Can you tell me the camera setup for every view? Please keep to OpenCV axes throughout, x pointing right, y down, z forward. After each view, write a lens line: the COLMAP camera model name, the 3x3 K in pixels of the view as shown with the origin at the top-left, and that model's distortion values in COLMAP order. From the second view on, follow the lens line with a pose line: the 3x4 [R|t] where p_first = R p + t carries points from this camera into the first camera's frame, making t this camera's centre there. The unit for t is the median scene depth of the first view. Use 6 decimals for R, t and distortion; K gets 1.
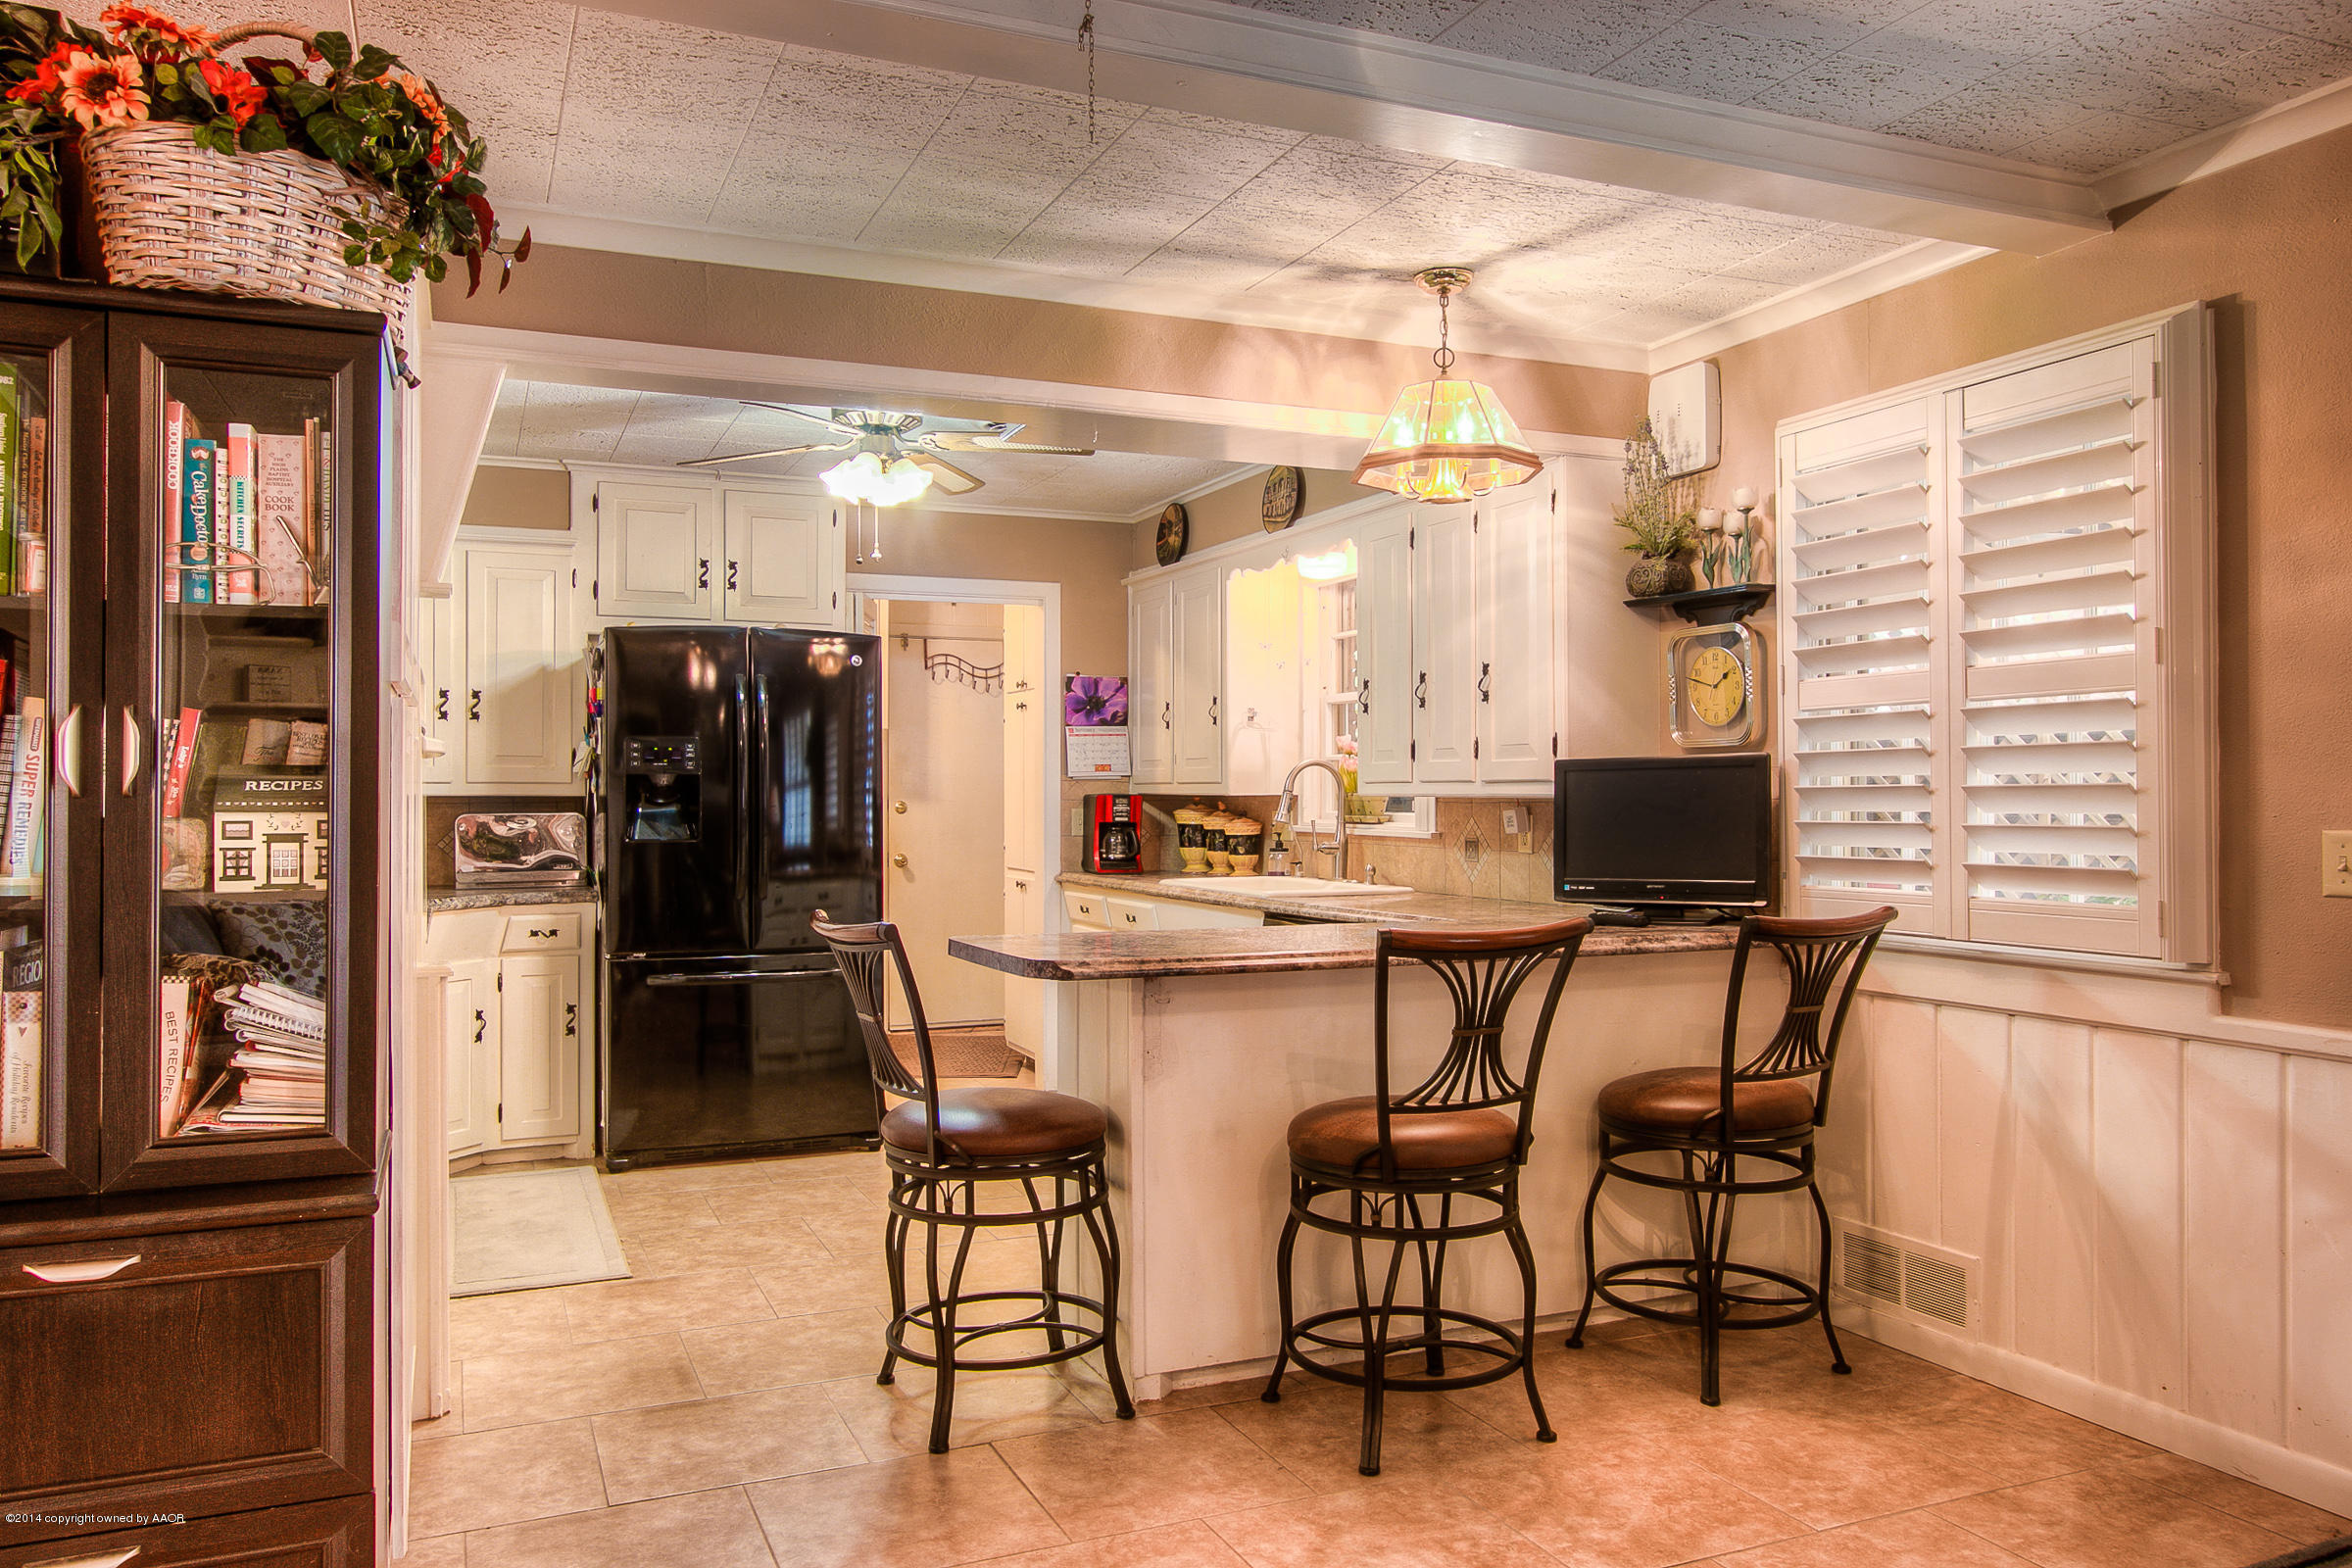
lens RADIAL K [[1708.9, 0, 1175.5], [0, 1708.9, 790.1], [0, 0, 1]] dist [0.001101, -0.000227]
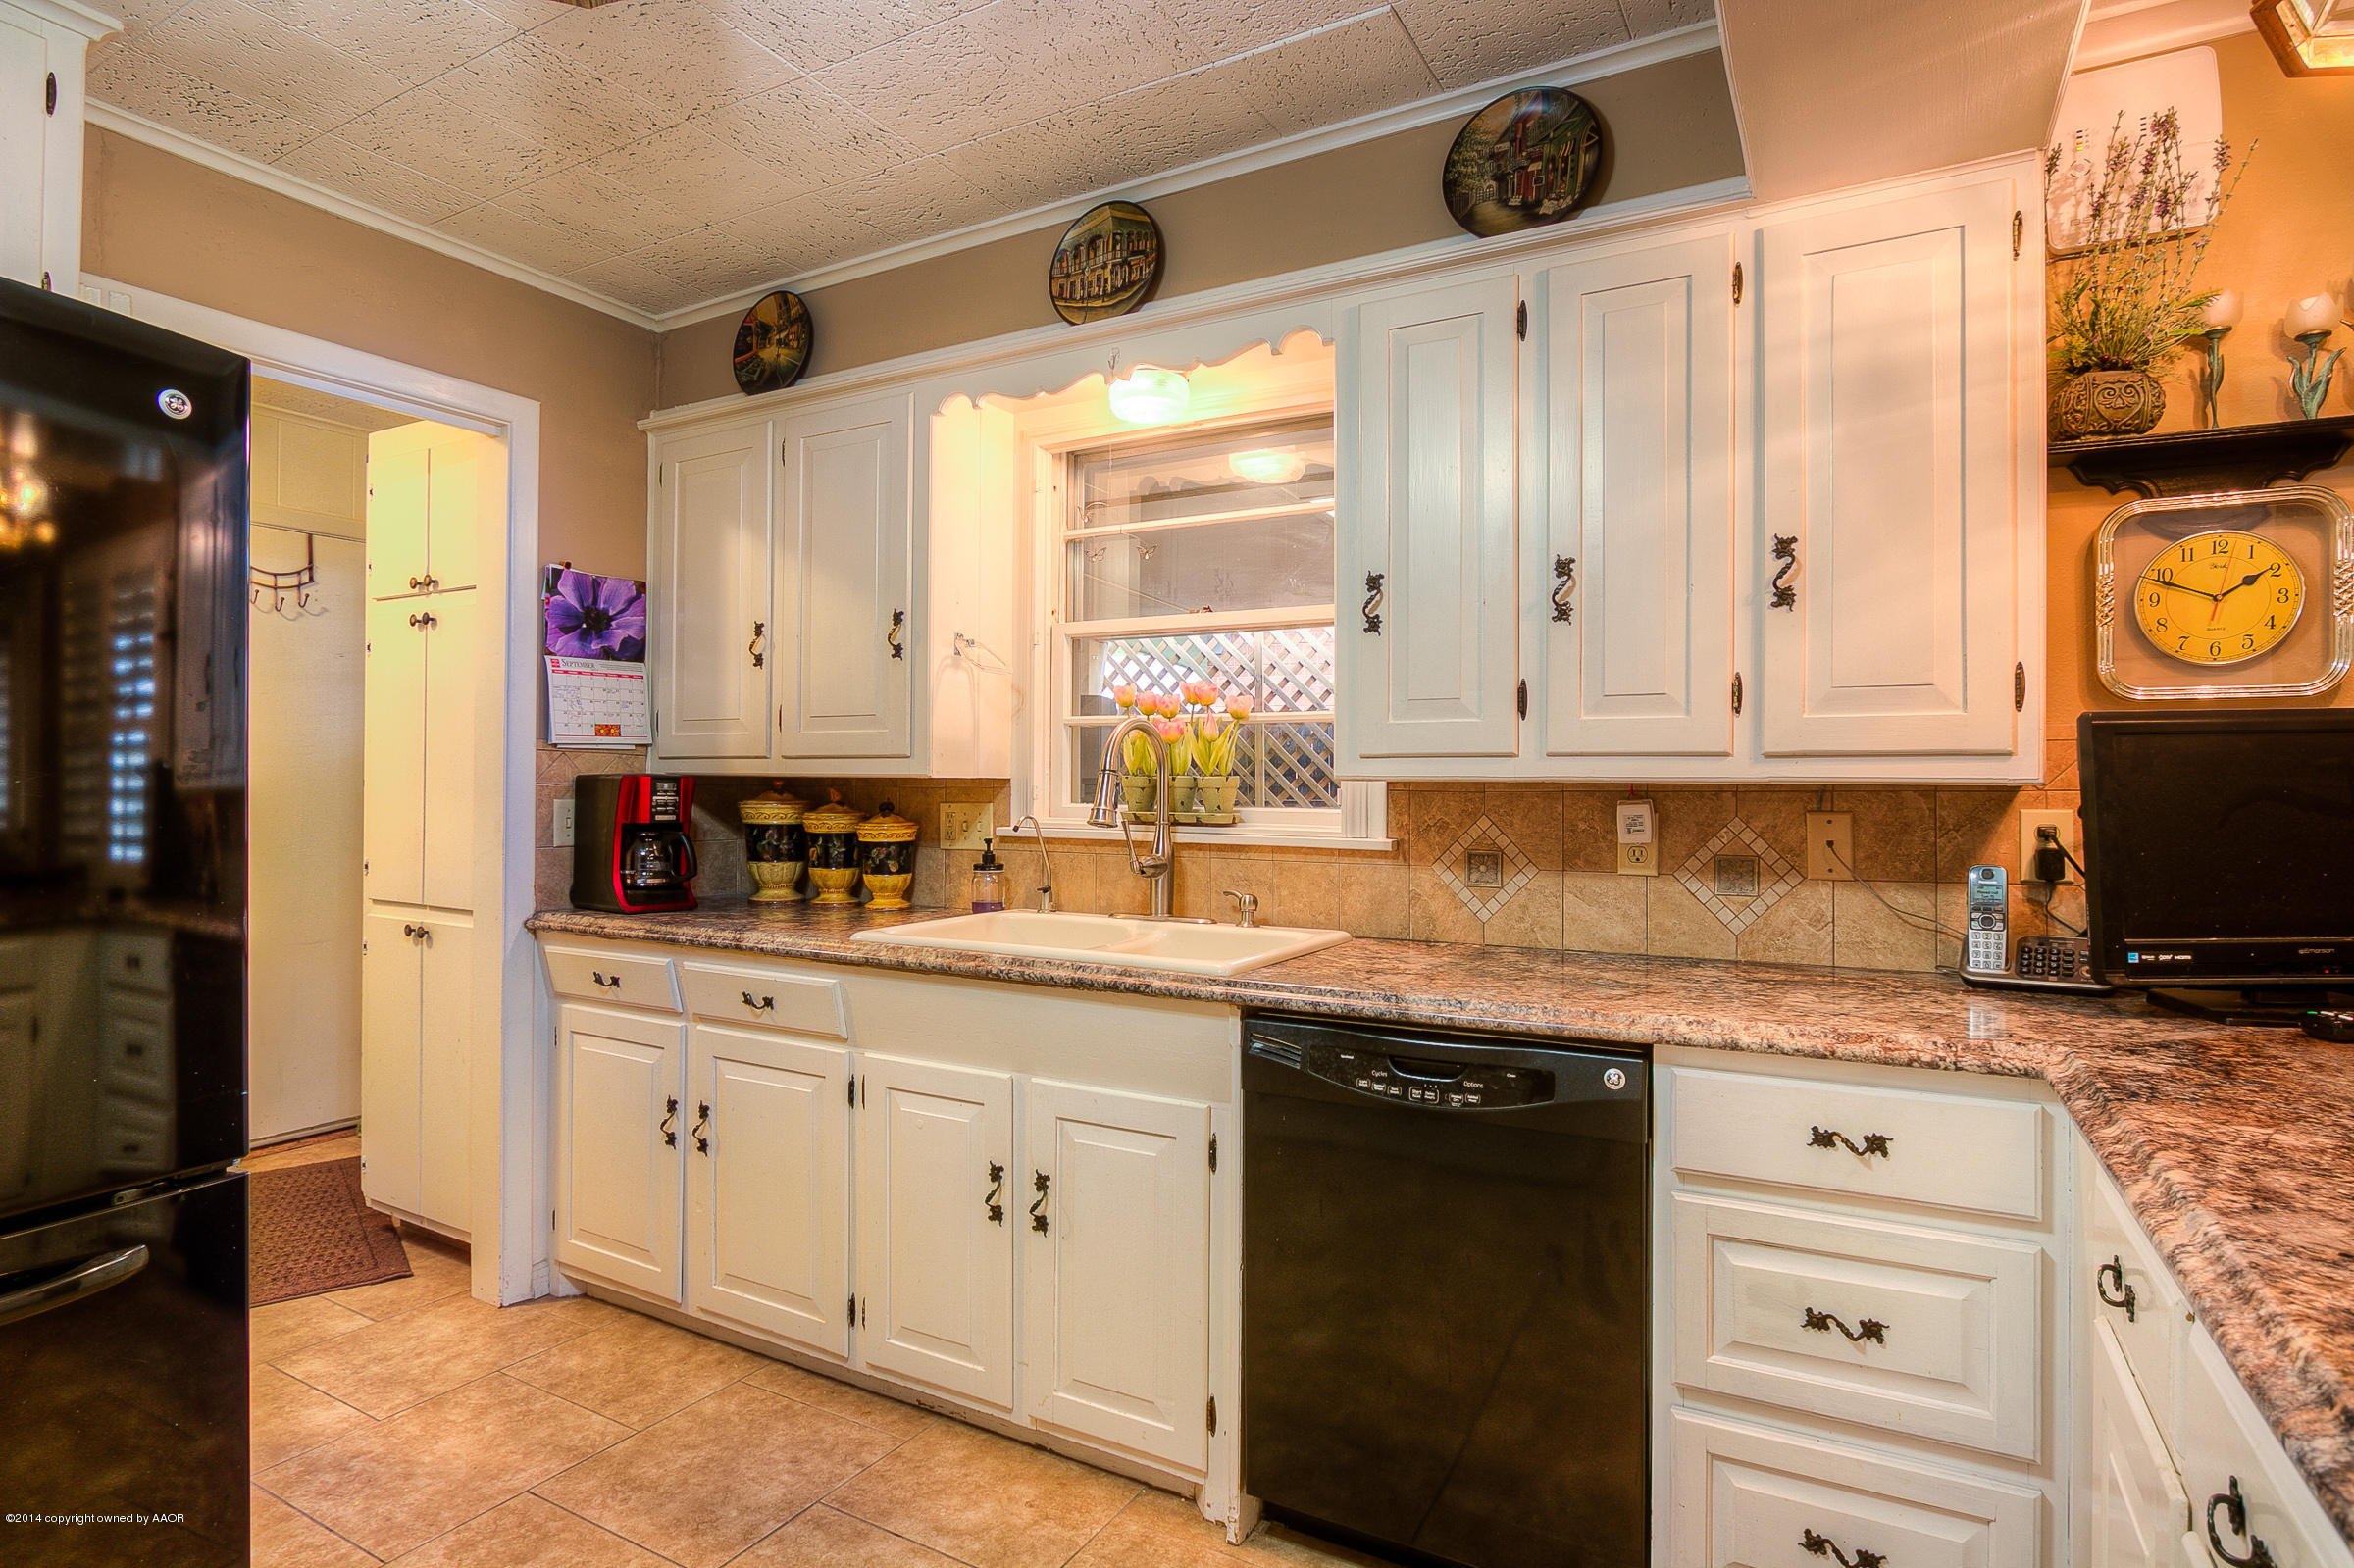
lens RADIAL K [[1213.6, 0, 1174.3], [0, 1213.6, 778.0], [0, 0, 1]] dist [-0.025706, 0.002526]
pose [[0.798915, 0.007696, 0.601395, -0.142445], [-0.007082, 0.999969, -0.003389, 0.003701], [-0.601402, -0.001551, 0.798945, 0.570985]]
